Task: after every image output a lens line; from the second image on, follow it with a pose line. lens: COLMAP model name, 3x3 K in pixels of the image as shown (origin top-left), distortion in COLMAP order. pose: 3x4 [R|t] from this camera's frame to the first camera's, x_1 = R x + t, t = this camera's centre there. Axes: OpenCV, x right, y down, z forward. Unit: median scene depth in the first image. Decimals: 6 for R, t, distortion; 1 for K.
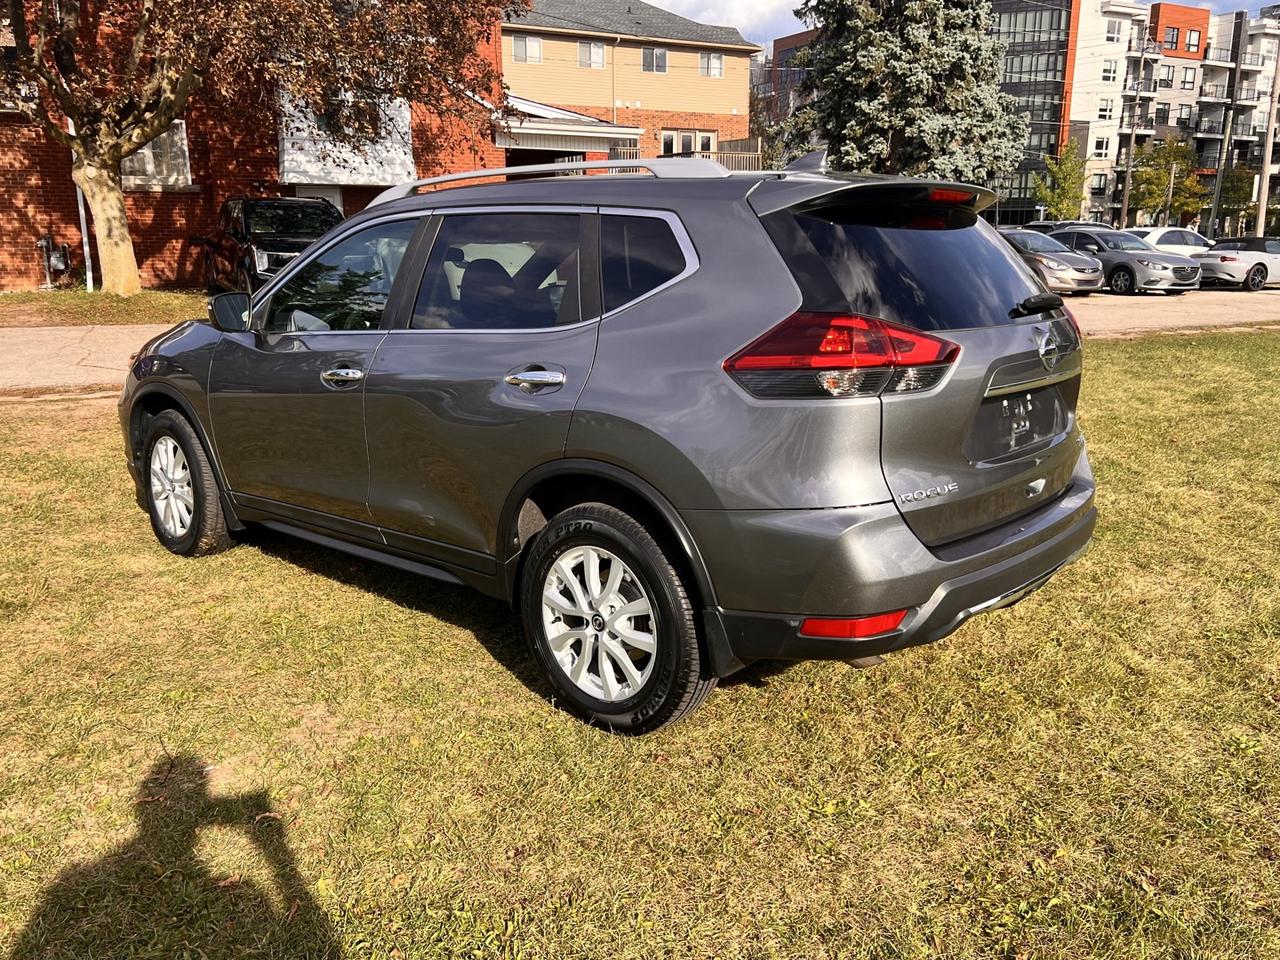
lens RADIAL K [[1014.7, 0, 636.4], [0, 1014.7, 477.1], [0, 0, 1]] dist [0.030949, -0.027413]
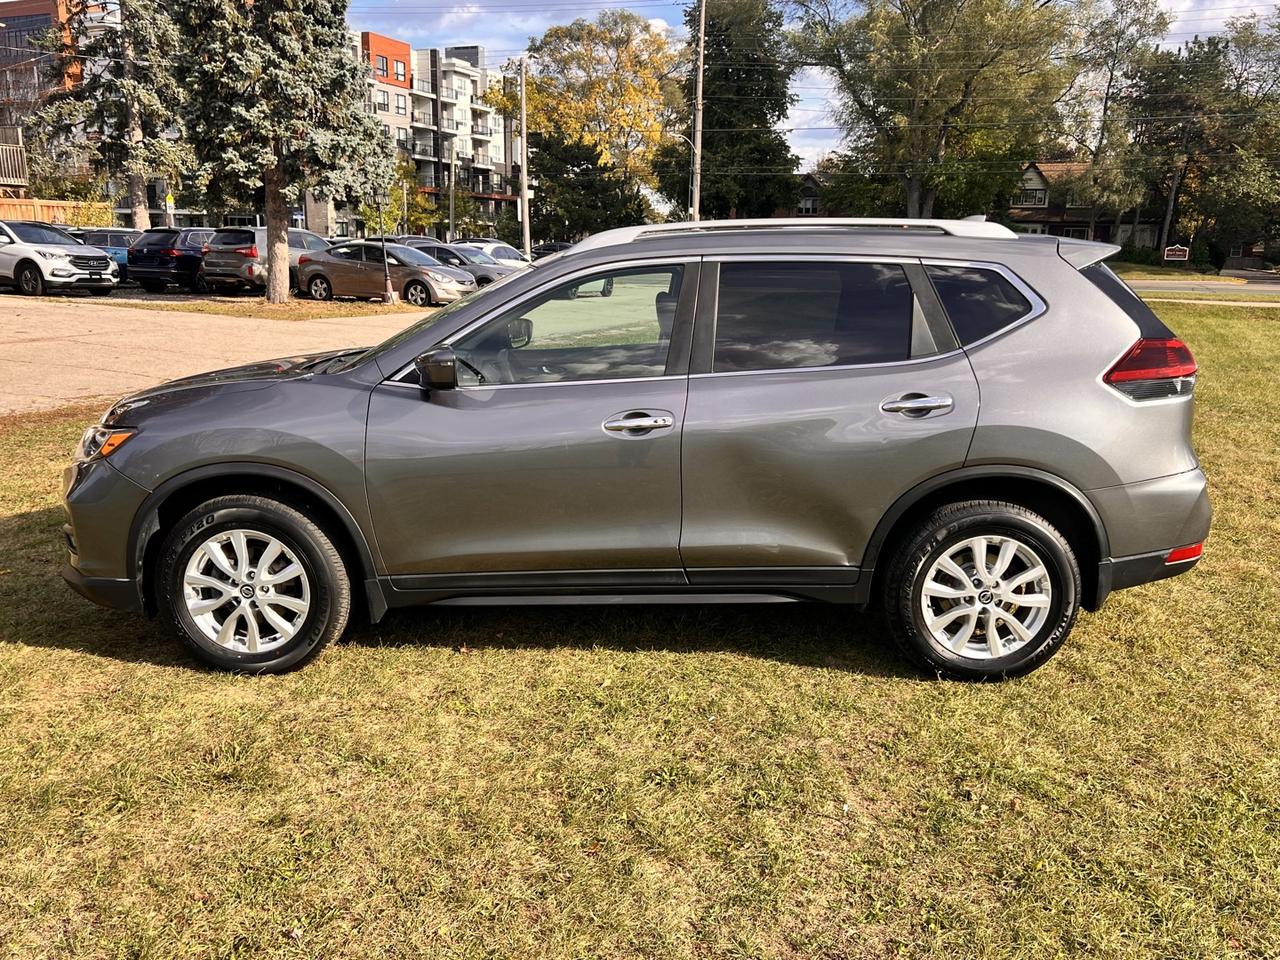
lens RADIAL K [[1014.7, 0, 651.6], [0, 1014.7, 480.2], [0, 0, 1]] dist [0.030949, -0.027413]
pose [[0.759412, -0.134875, 0.636476, -0.139141], [0.137788, 0.989427, 0.045267, -0.013624], [-0.635852, 0.053322, 0.769967, 0.037590]]
